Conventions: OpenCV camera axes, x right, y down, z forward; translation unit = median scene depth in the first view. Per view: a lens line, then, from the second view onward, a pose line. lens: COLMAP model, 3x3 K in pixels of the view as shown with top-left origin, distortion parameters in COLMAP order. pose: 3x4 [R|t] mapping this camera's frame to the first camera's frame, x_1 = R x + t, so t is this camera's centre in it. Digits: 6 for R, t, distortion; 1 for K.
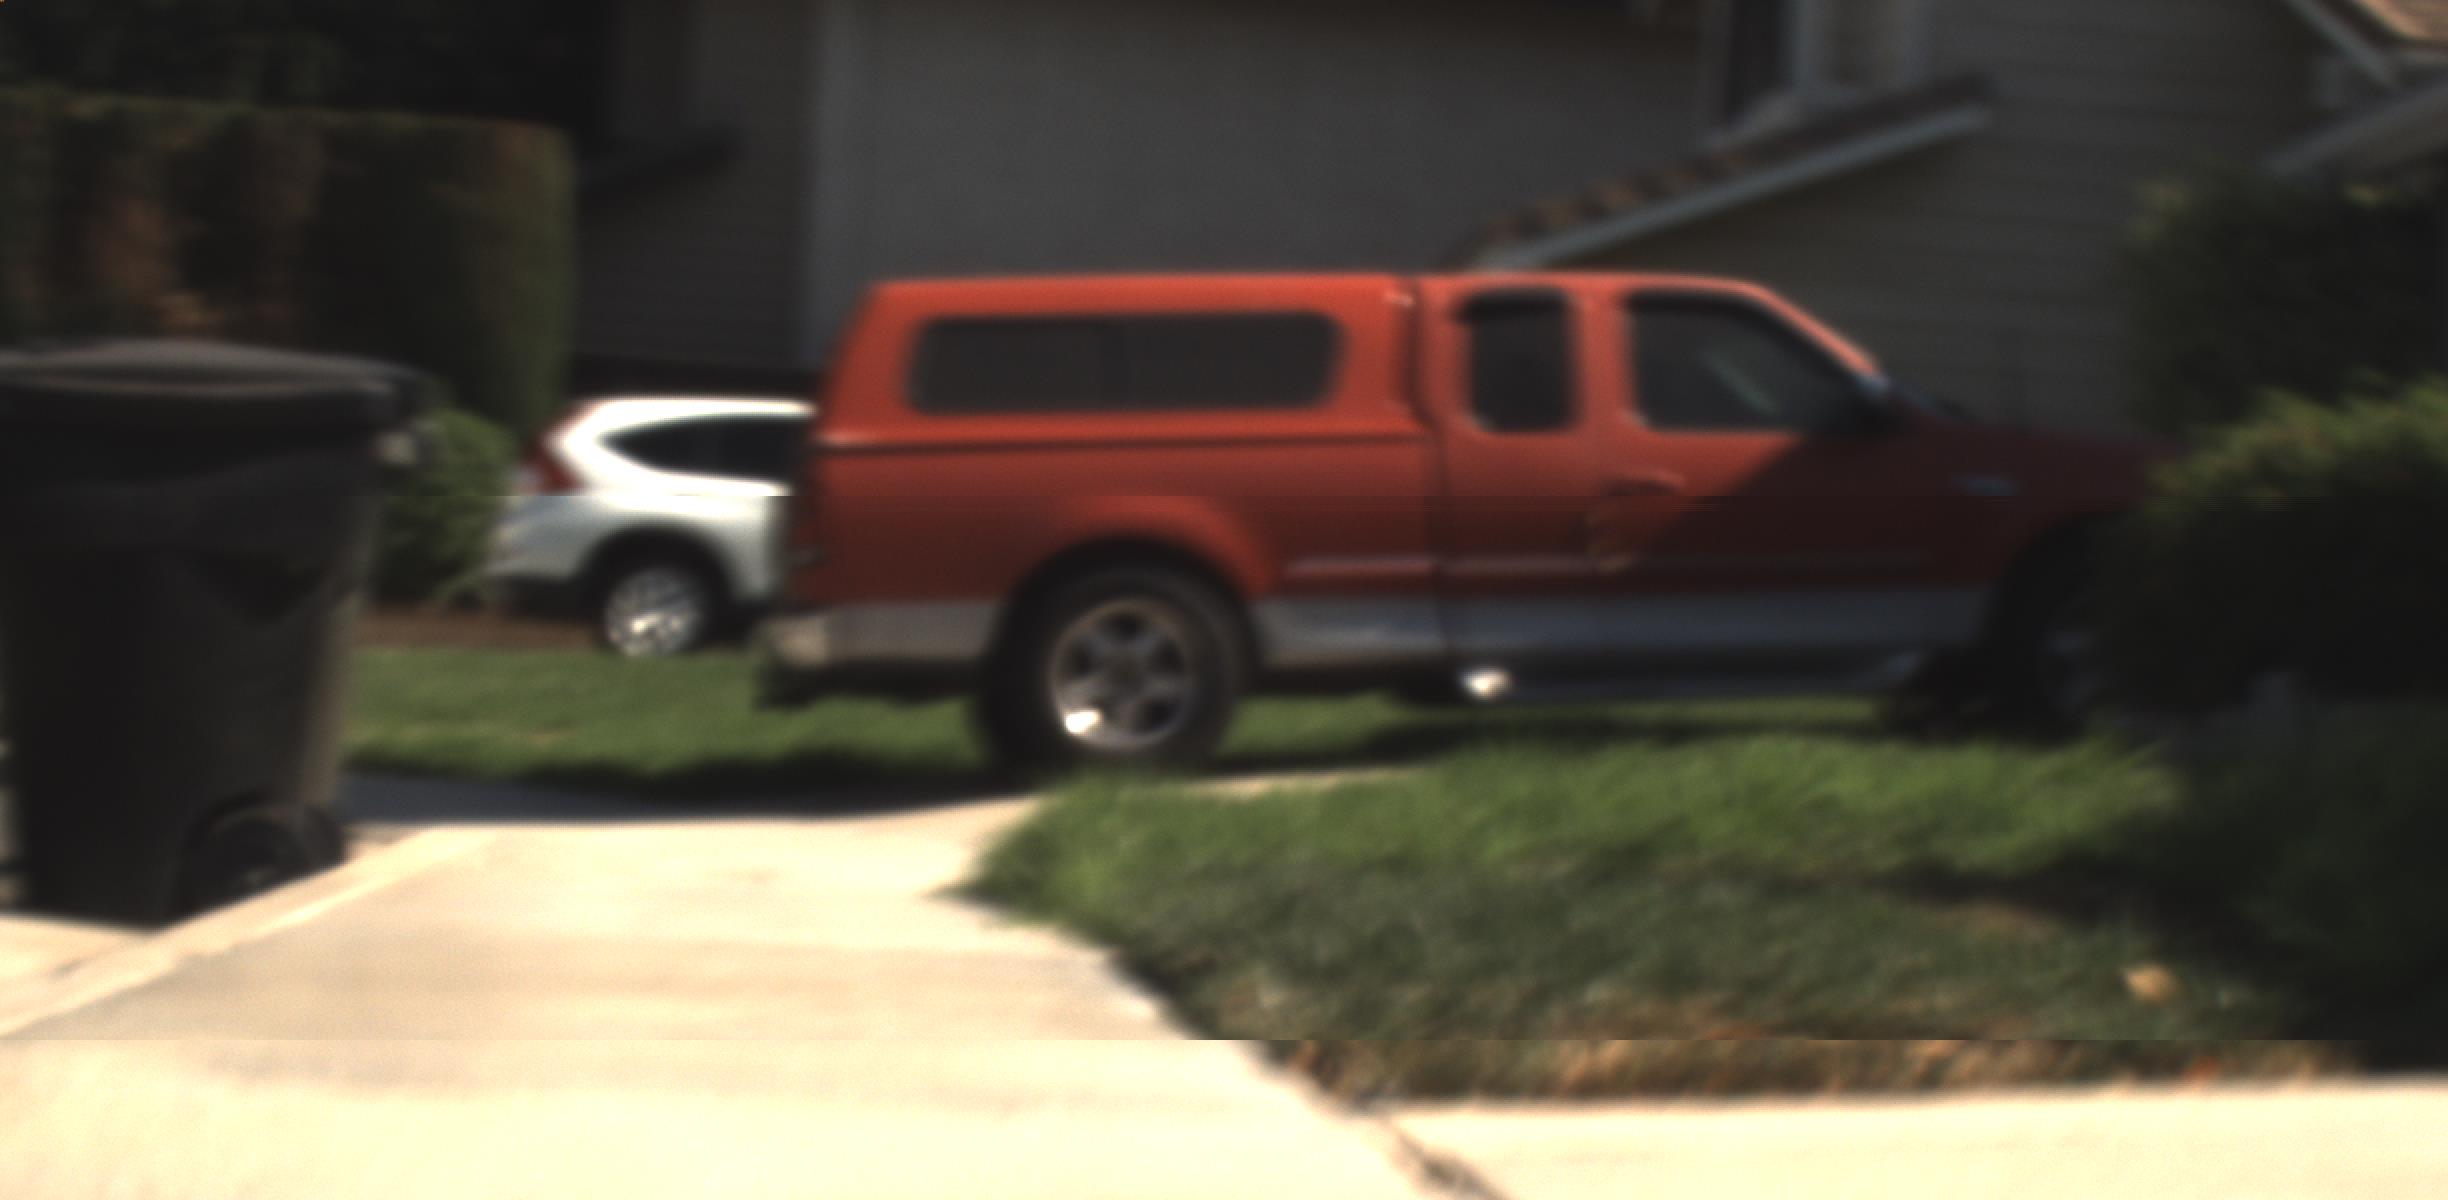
lens RADIAL K [[5090.4, 0, 1219.9], [0, 5090.4, 606.8], [0, 0, 1]] dist [-0.073244, 0.000000]
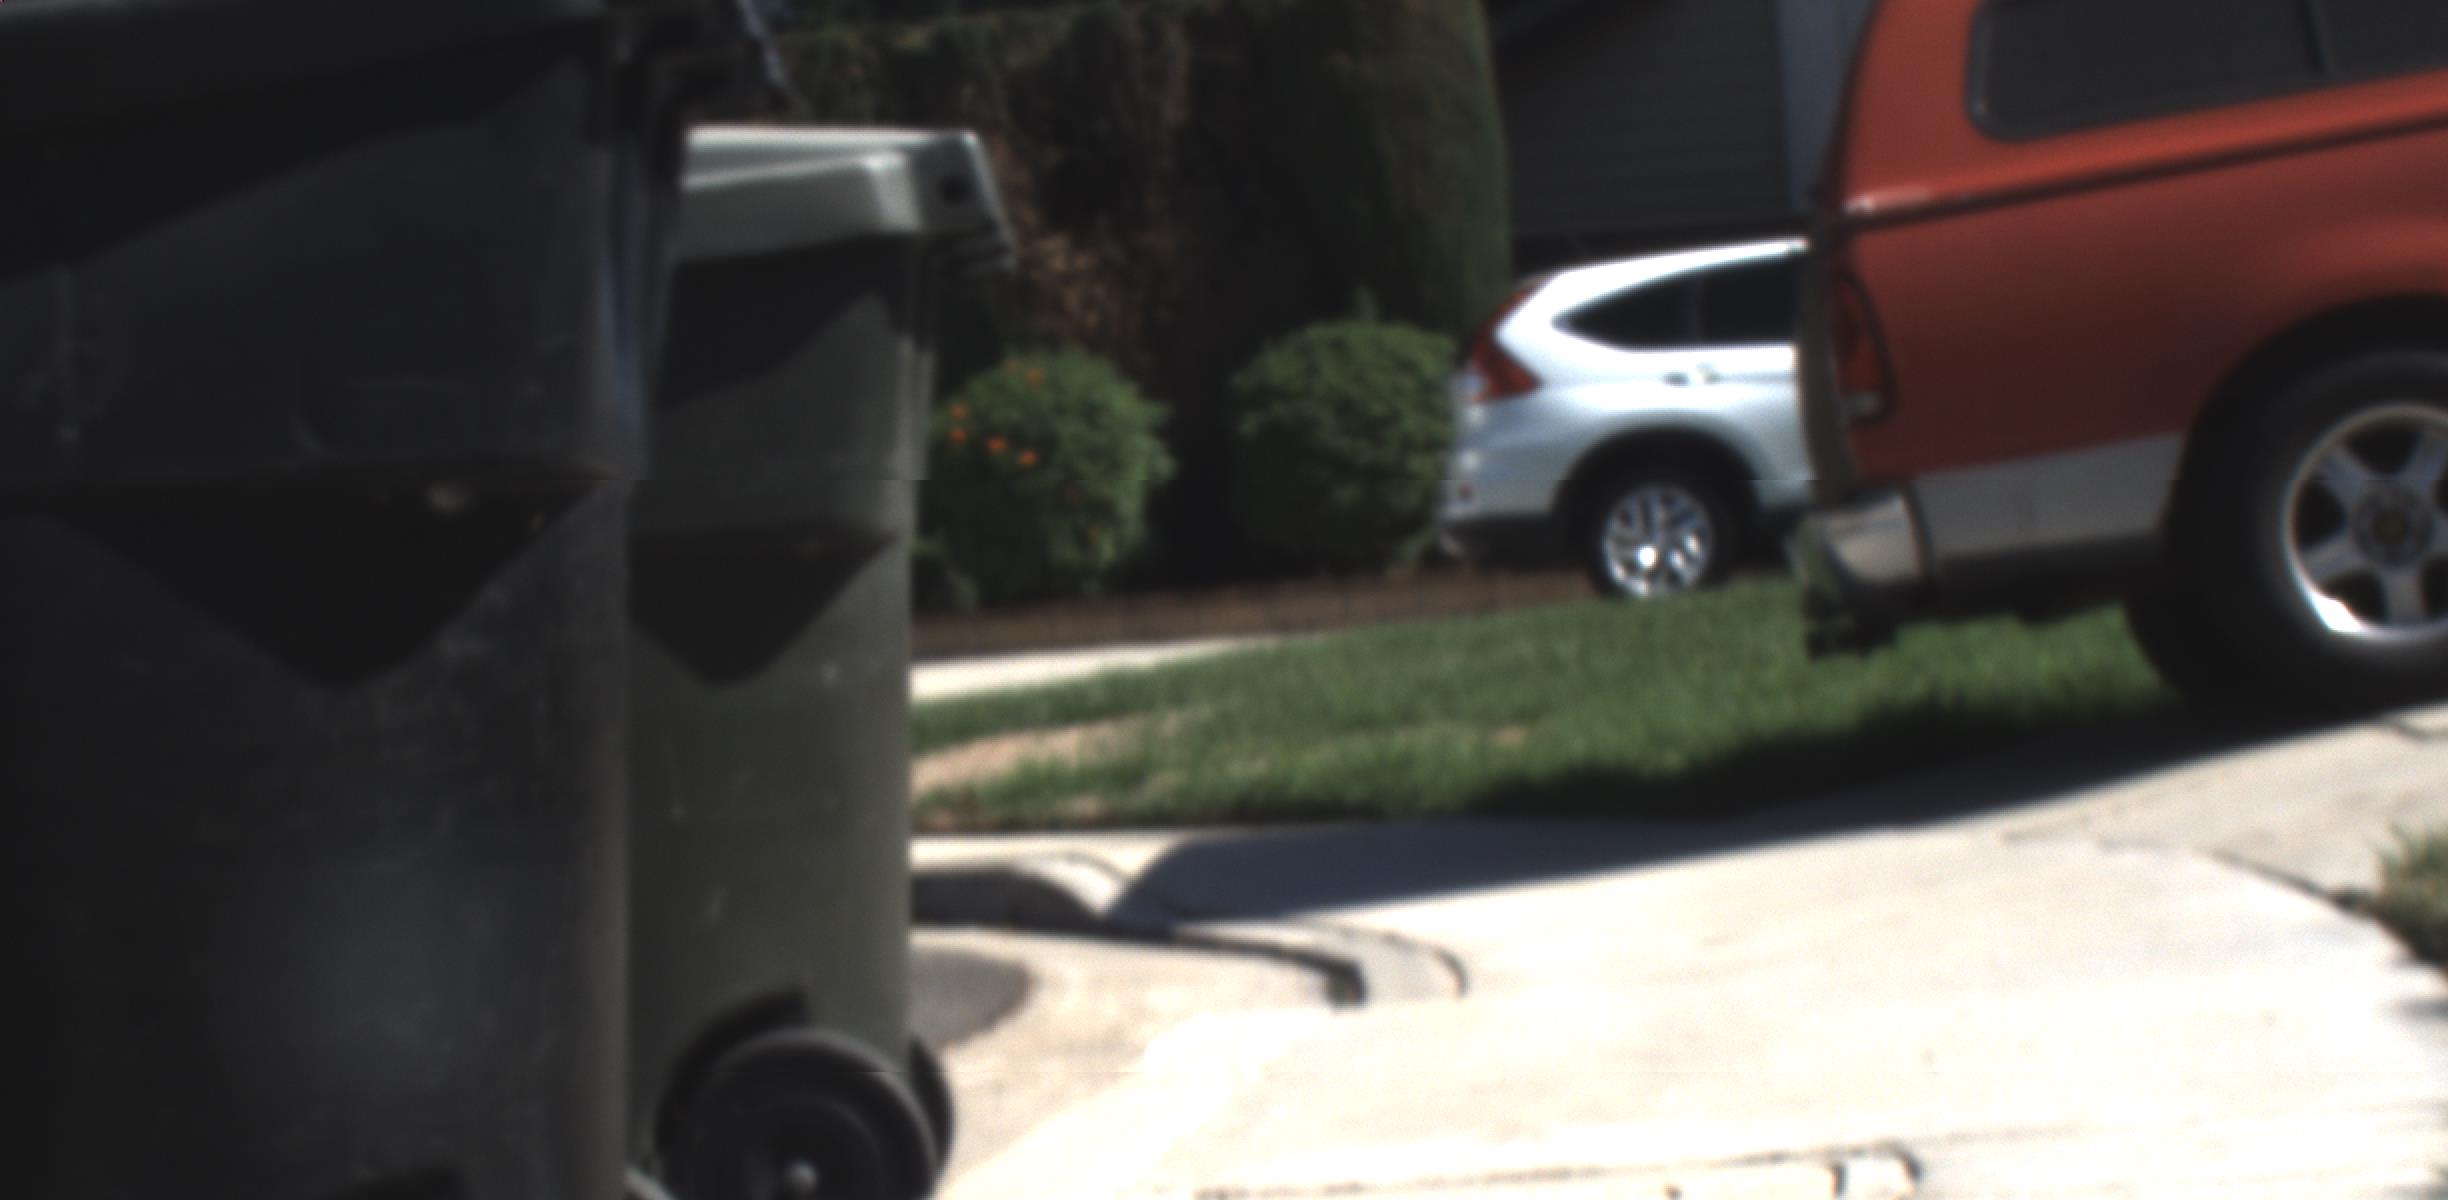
lens RADIAL K [[5090.4, 0, 1204.1], [0, 5090.4, 584.6], [0, 0, 1]] dist [-0.073244, 0.000000]
pose [[0.968677, -0.134287, -0.208881, -0.020697], [0.135938, 0.990696, -0.006501, 0.003315], [0.207810, -0.022097, 0.977920, 0.254846]]
